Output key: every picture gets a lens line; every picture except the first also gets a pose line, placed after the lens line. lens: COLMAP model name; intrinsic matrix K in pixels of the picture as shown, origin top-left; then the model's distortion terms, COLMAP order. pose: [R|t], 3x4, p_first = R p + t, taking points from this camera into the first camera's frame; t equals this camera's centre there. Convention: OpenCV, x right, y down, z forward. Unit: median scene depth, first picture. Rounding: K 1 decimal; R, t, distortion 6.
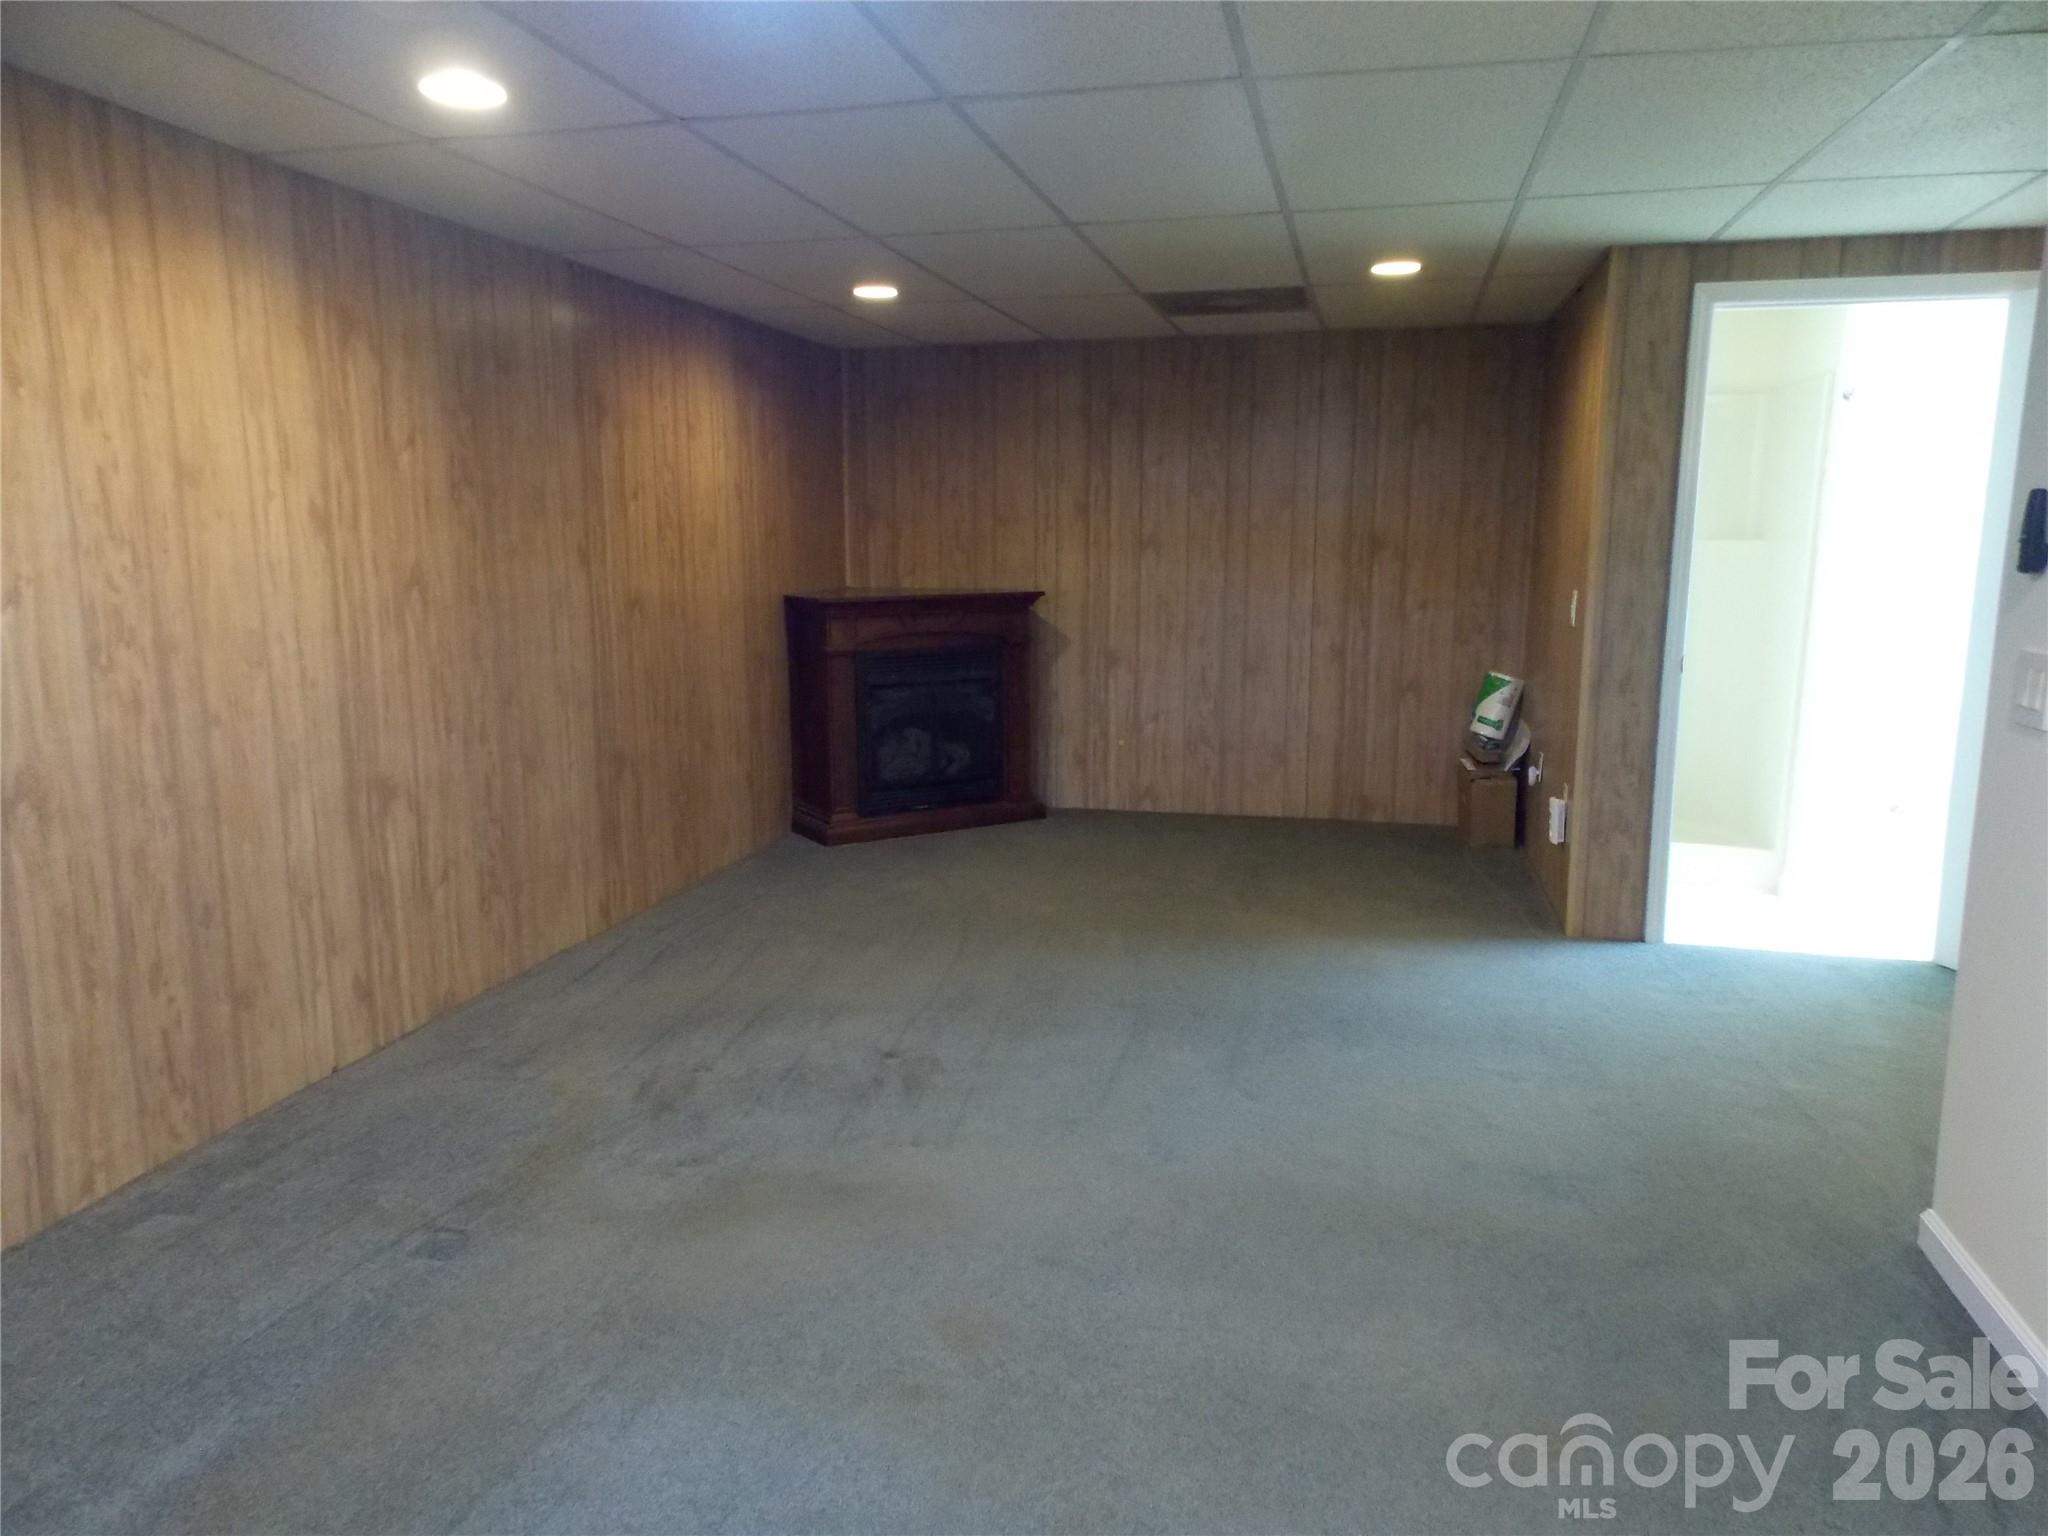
lens RADIAL K [[1430.1, 0, 1024.0], [0, 1430.1, 768.0], [0, 0, 1]] dist [0.106658, -0.093207]
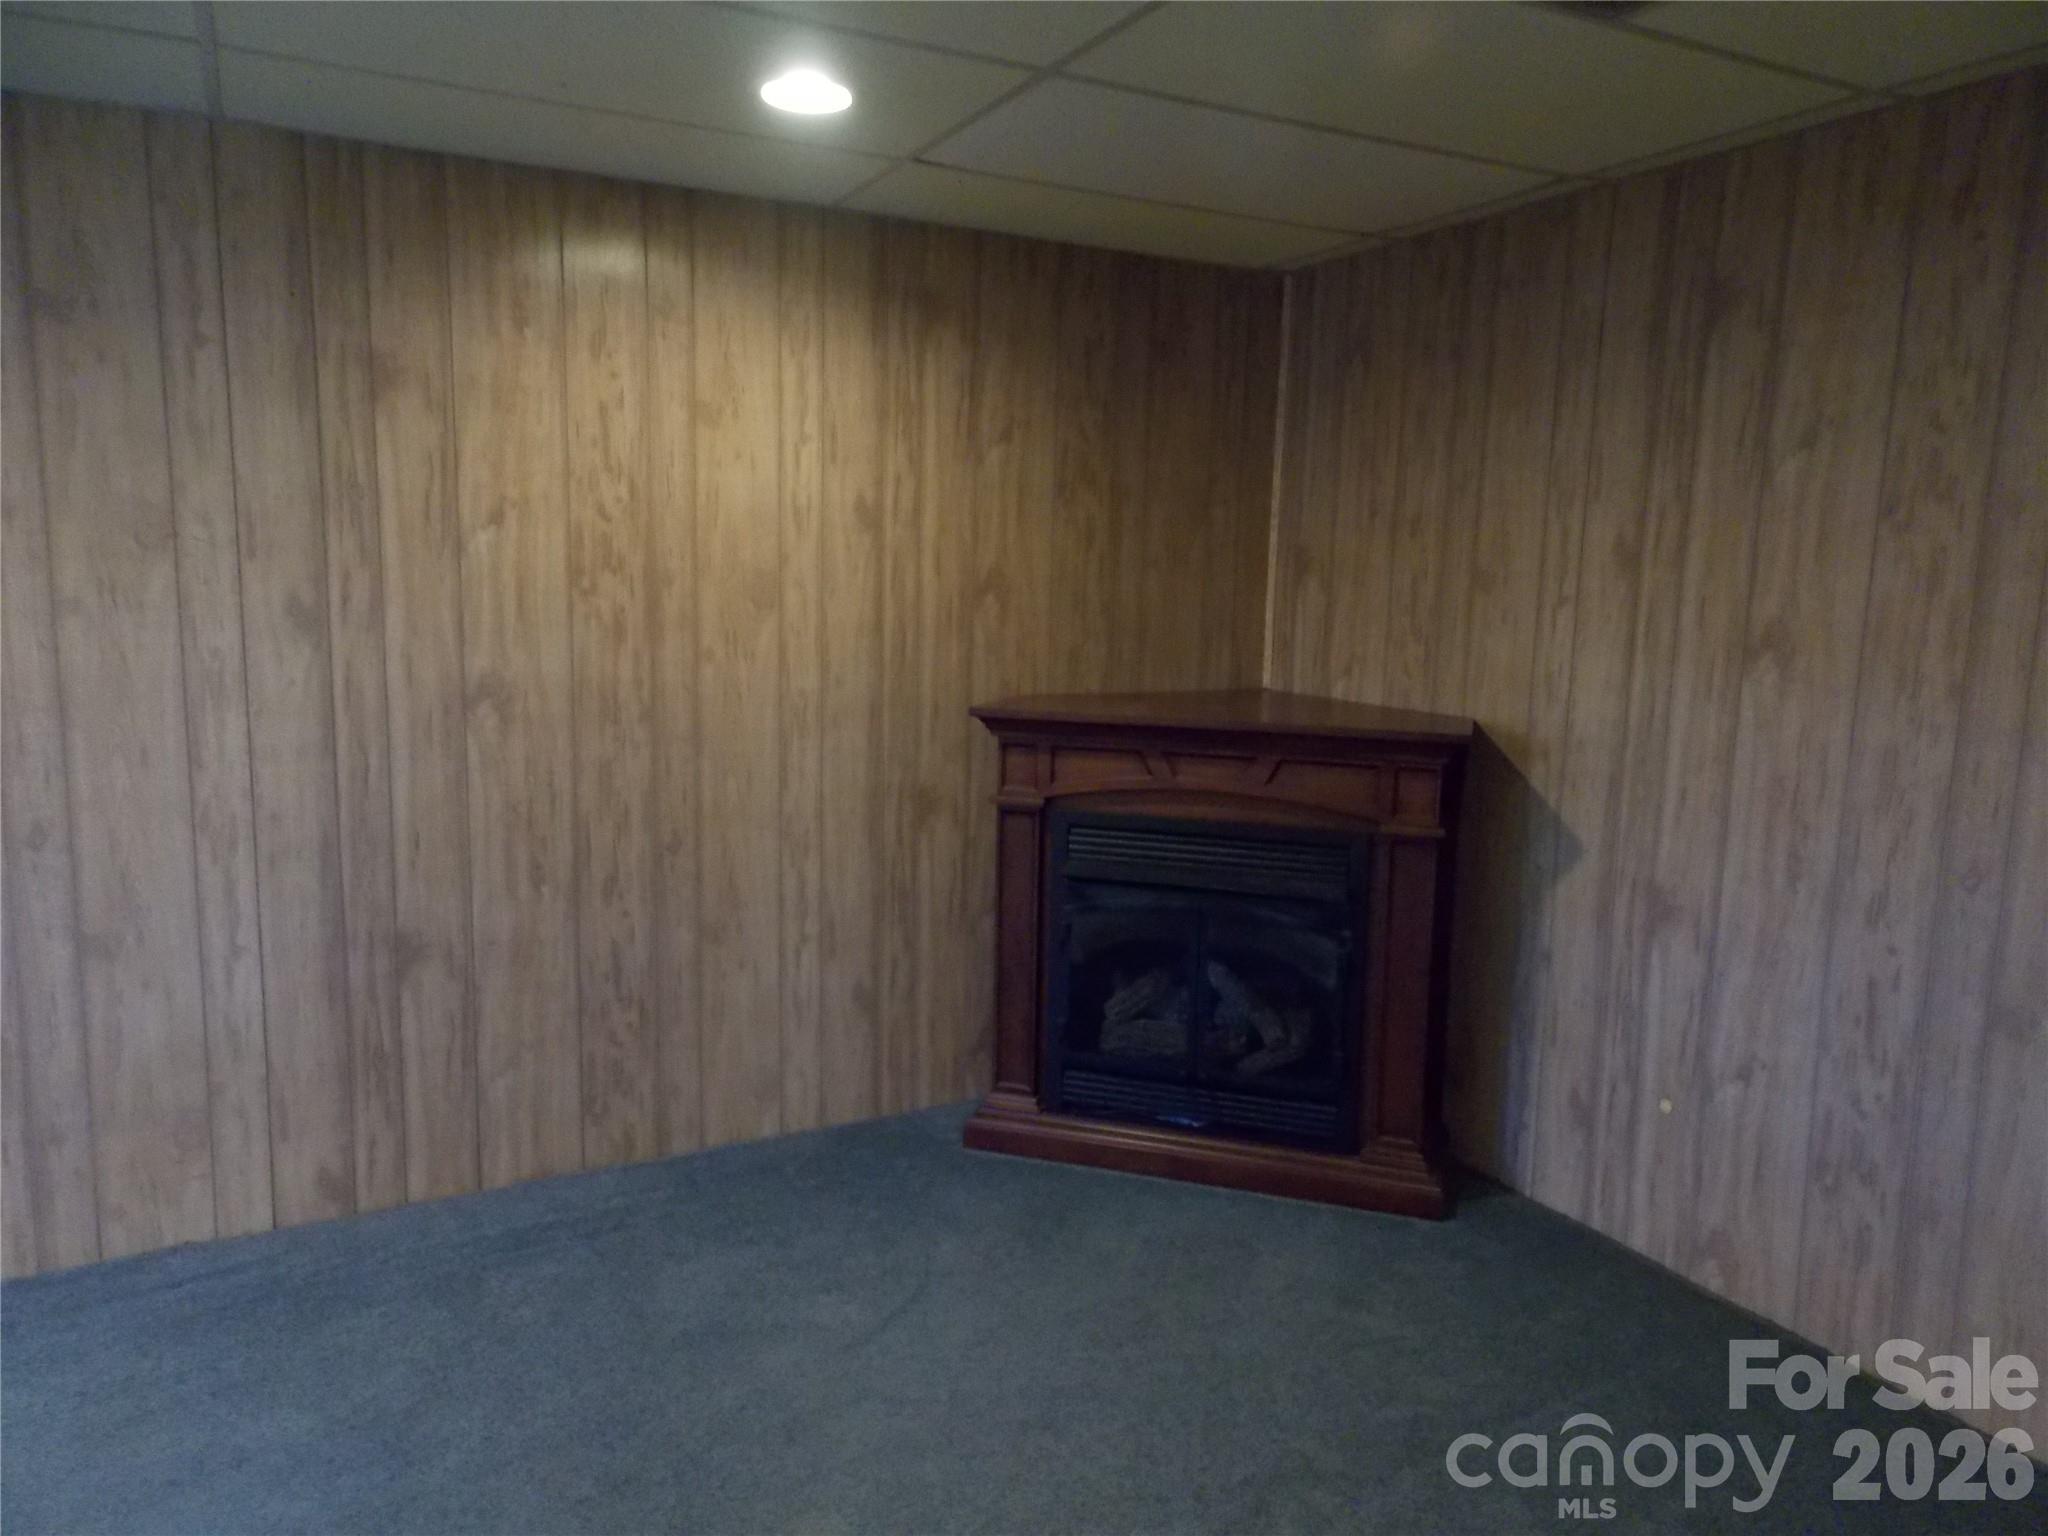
lens RADIAL K [[1430.1, 0, 1024.0], [0, 1430.1, 768.0], [0, 0, 1]] dist [0.106658, -0.093207]
pose [[0.665646, 0.126105, -0.735535, 0.258308], [-0.148658, 0.988273, 0.034904, -0.108402], [0.731311, 0.086109, 0.676587, 0.589063]]
